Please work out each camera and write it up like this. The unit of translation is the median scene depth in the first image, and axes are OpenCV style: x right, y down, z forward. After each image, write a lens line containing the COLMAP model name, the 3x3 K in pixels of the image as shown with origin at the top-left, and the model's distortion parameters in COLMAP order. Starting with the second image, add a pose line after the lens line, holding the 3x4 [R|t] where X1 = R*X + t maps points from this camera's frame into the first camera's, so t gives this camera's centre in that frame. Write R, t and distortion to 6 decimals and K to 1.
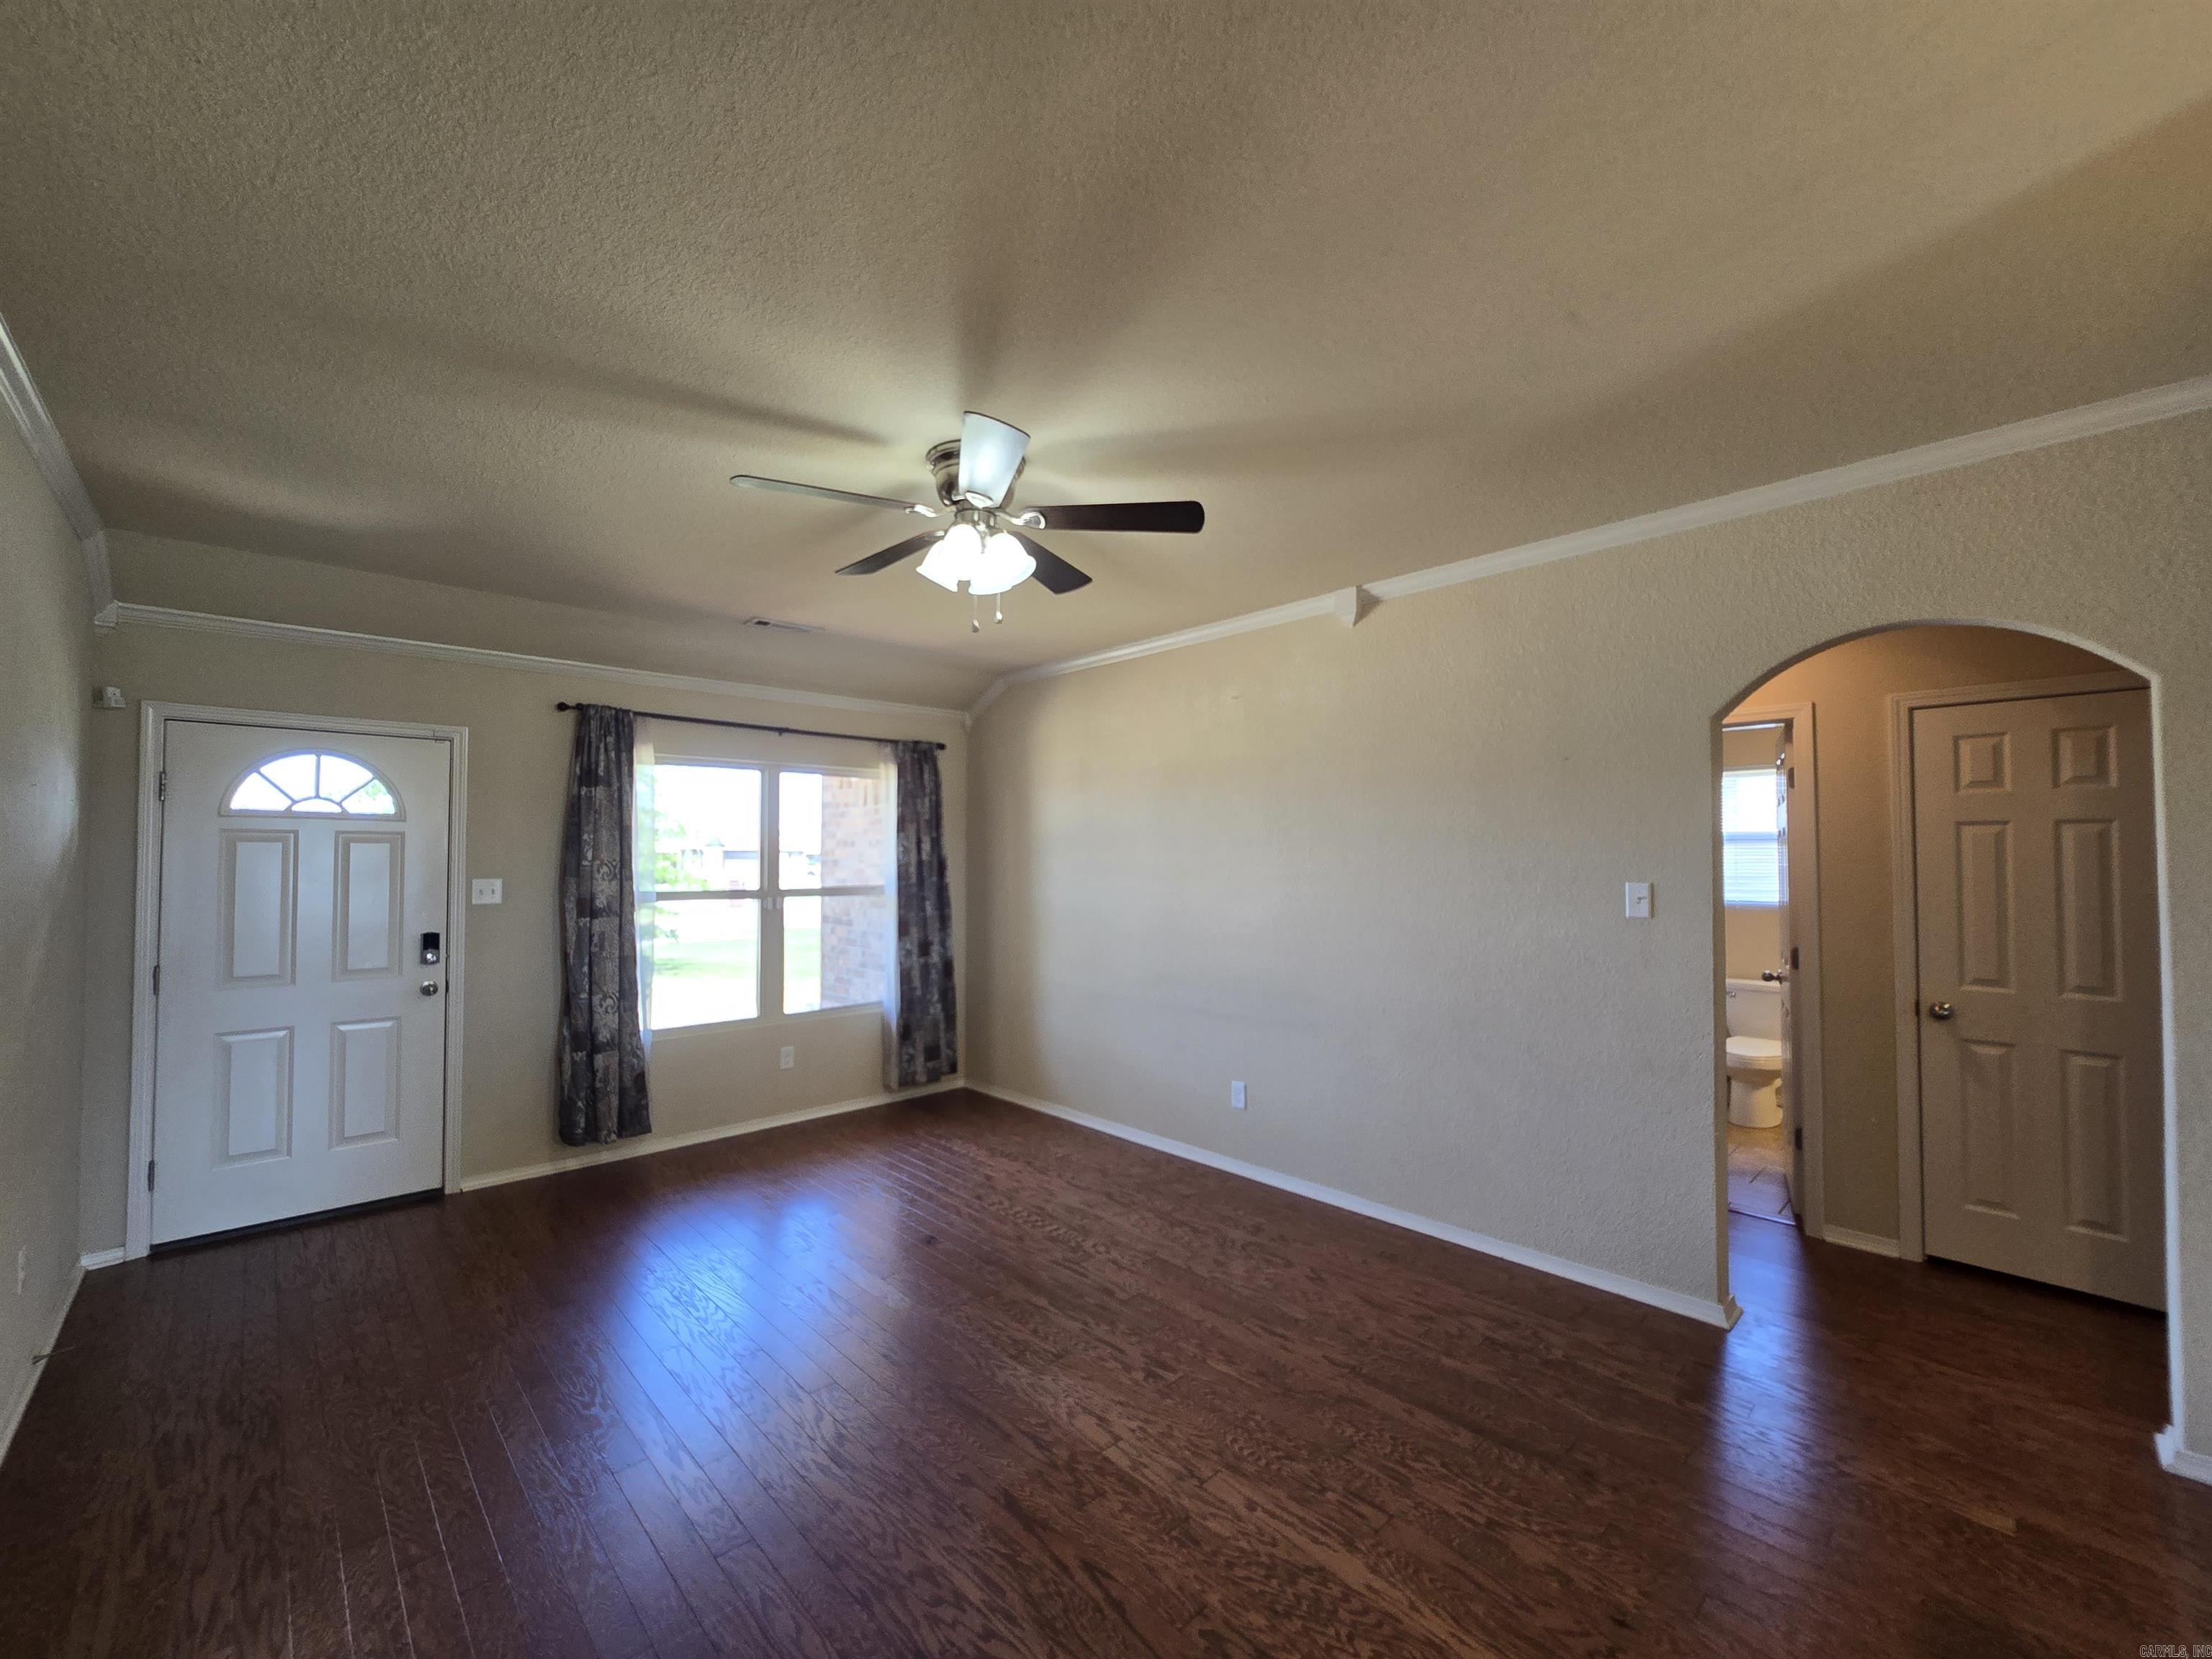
lens RADIAL K [[910.2, 0, 1087.1], [0, 910.2, 830.3], [0, 0, 1]] dist [-0.010361, 0.002809]
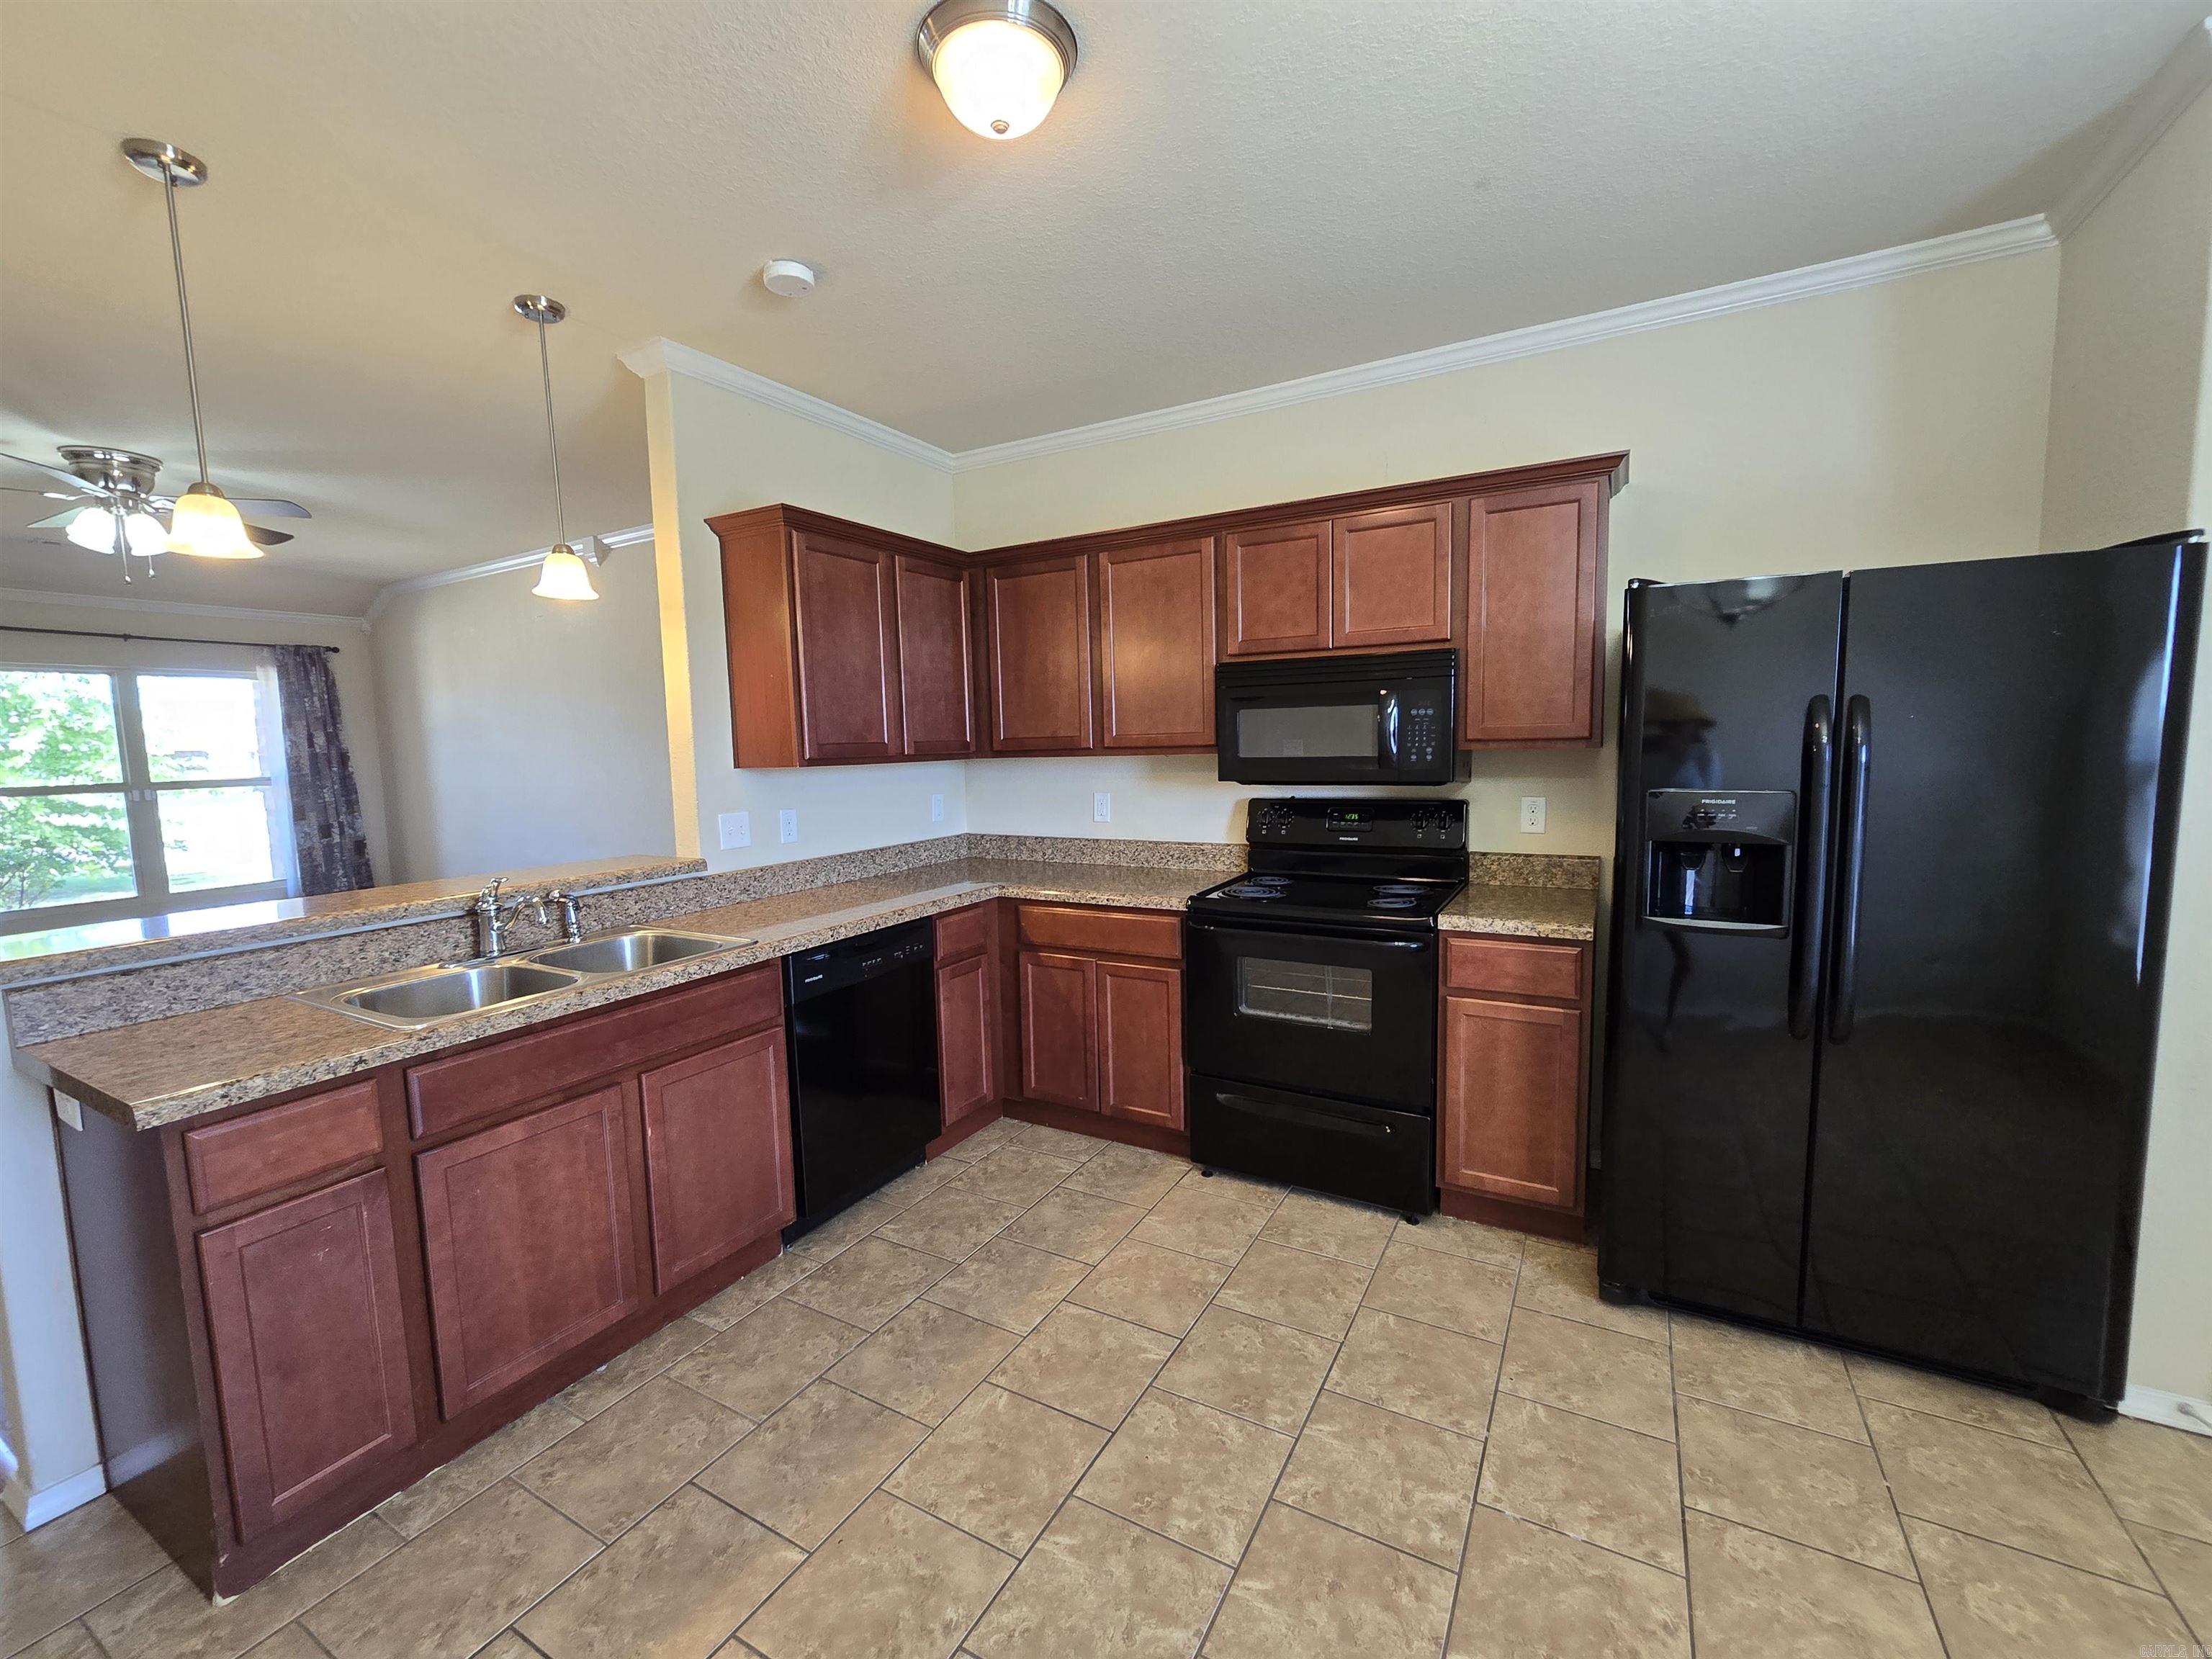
lens RADIAL K [[910.2, 0, 1088.1], [0, 910.2, 832.3], [0, 0, 1]] dist [-0.010361, 0.002809]
pose [[0.952115, -0.053881, 0.300955, 0.600163], [0.015810, 0.991708, 0.127532, 0.003601], [-0.305331, -0.116667, 0.945072, -0.571853]]
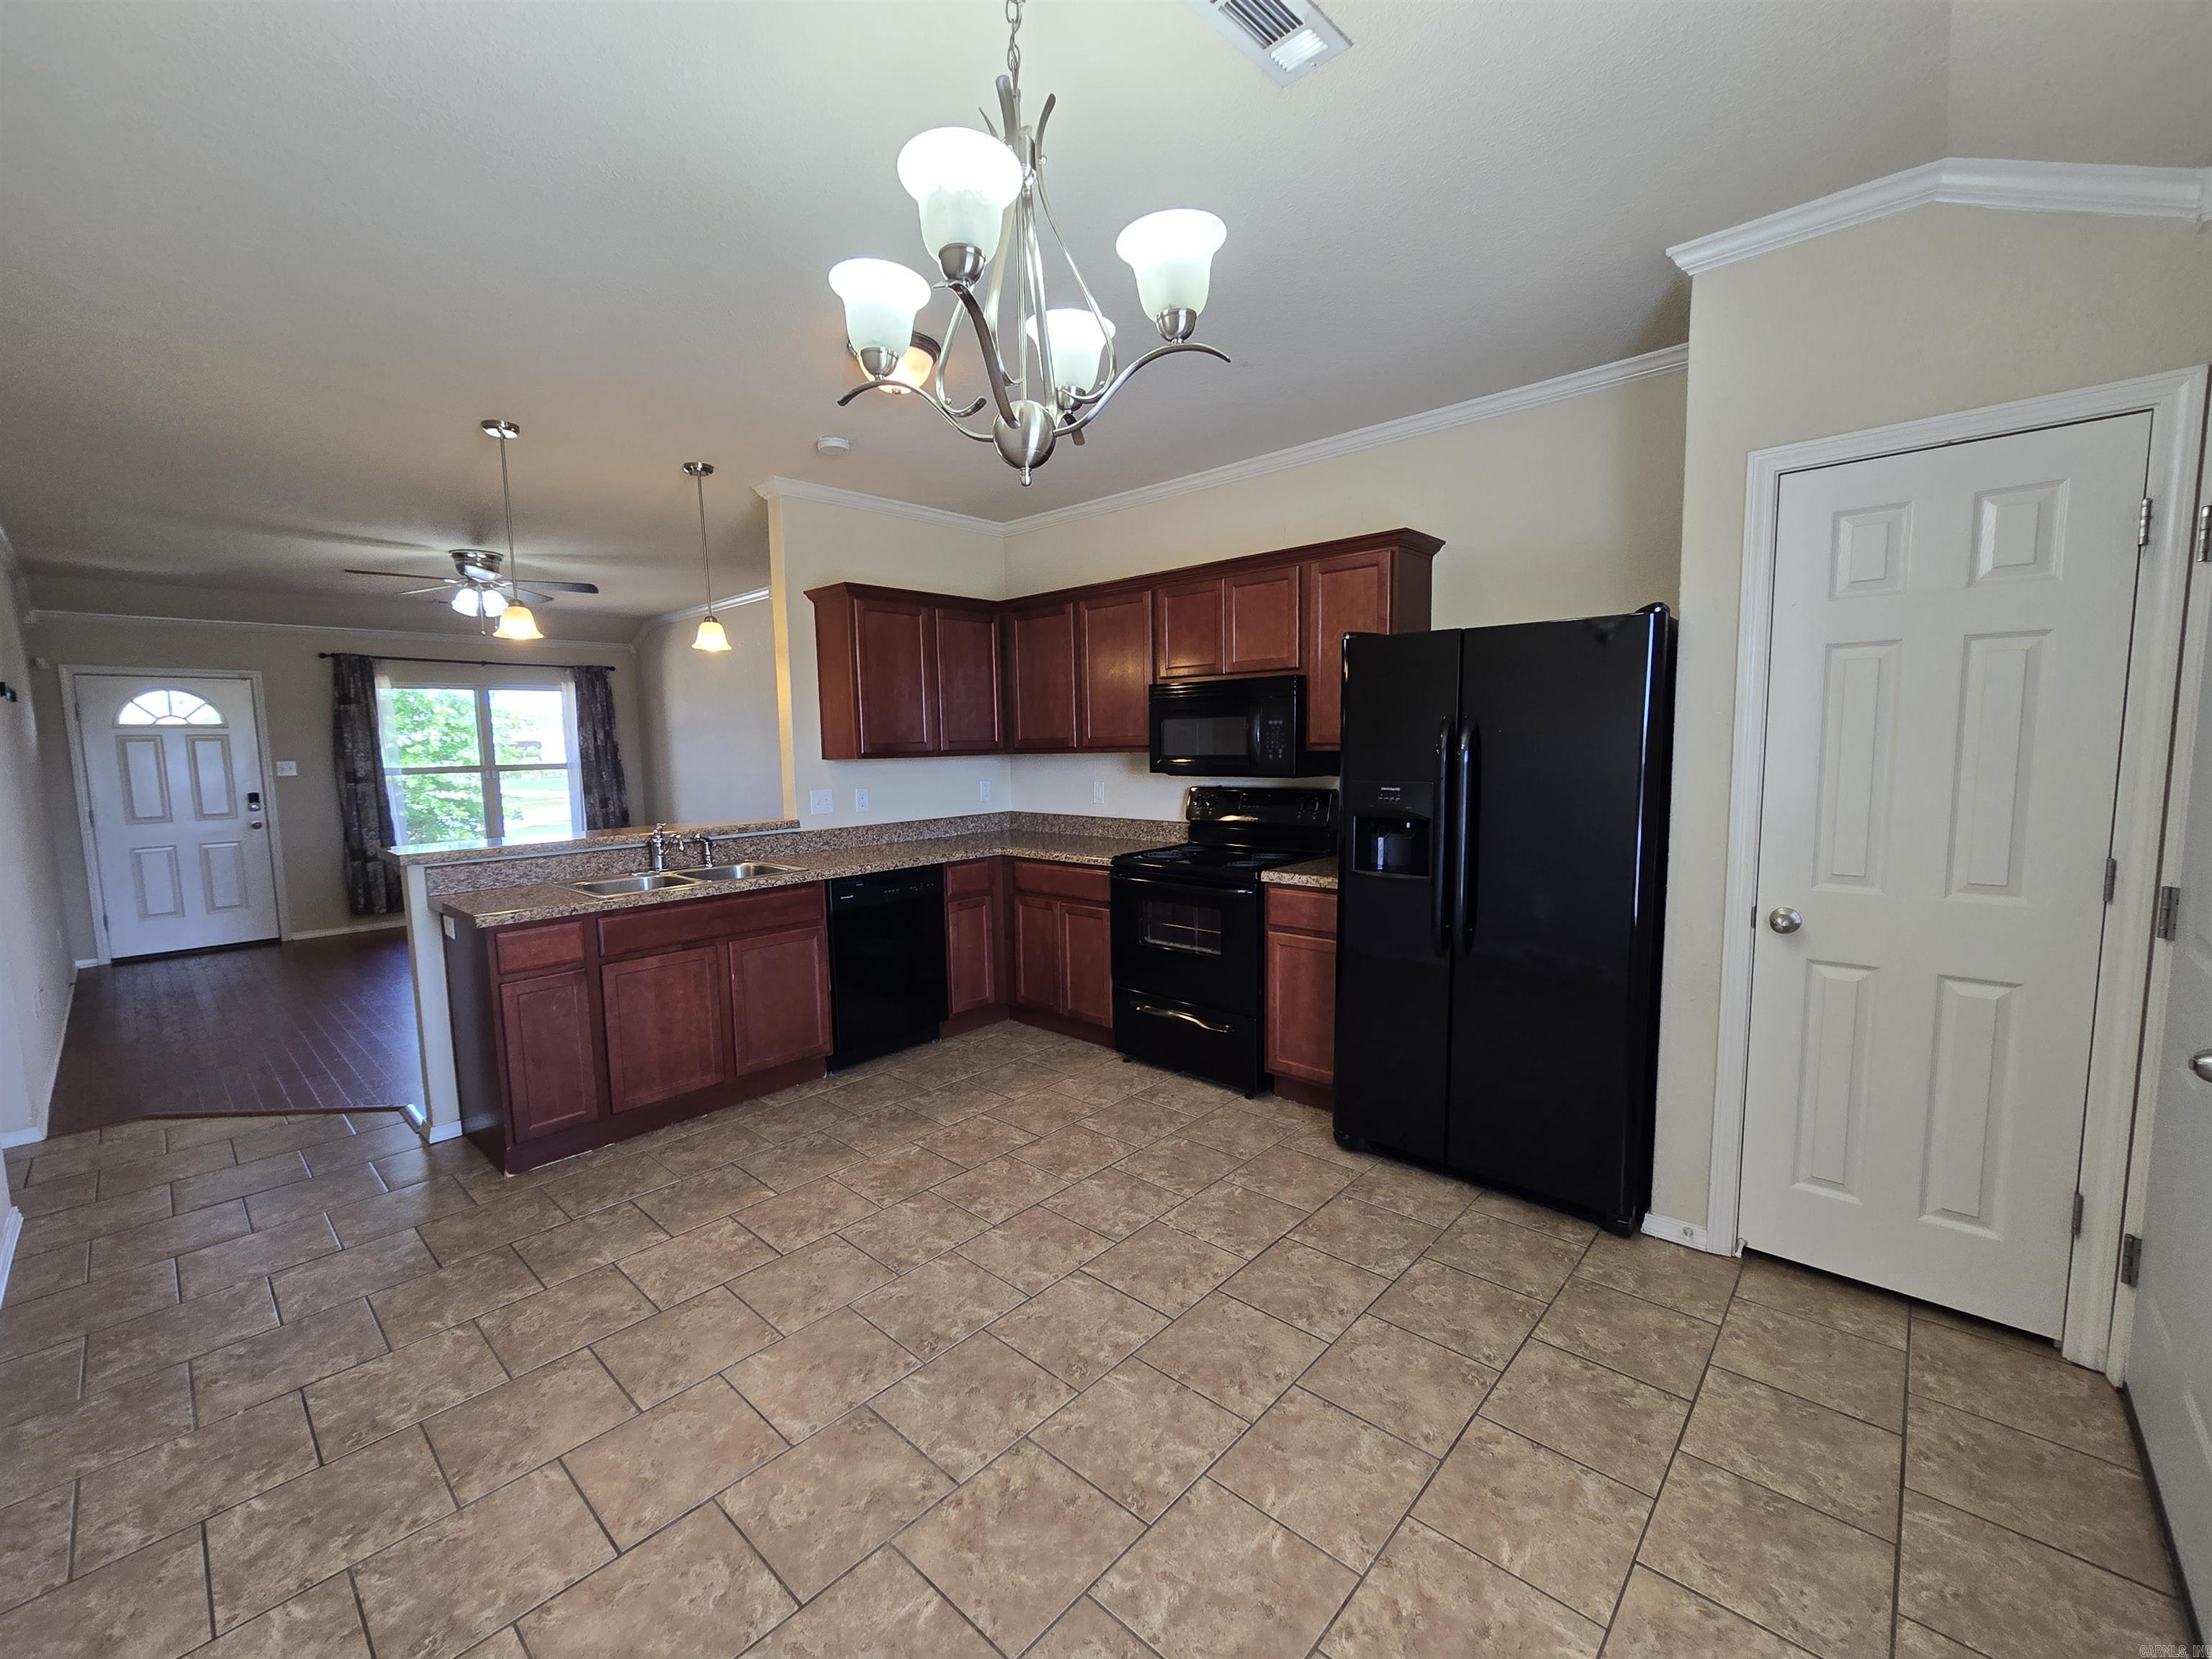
lens RADIAL K [[910.2, 0, 1086.9], [0, 910.2, 835.2], [0, 0, 1]] dist [-0.010361, 0.002809]
pose [[0.996782, -0.027925, 0.075138, 0.804902], [0.017750, 0.990982, 0.132816, -0.008462], [-0.078170, -0.131055, 0.988289, -0.926313]]
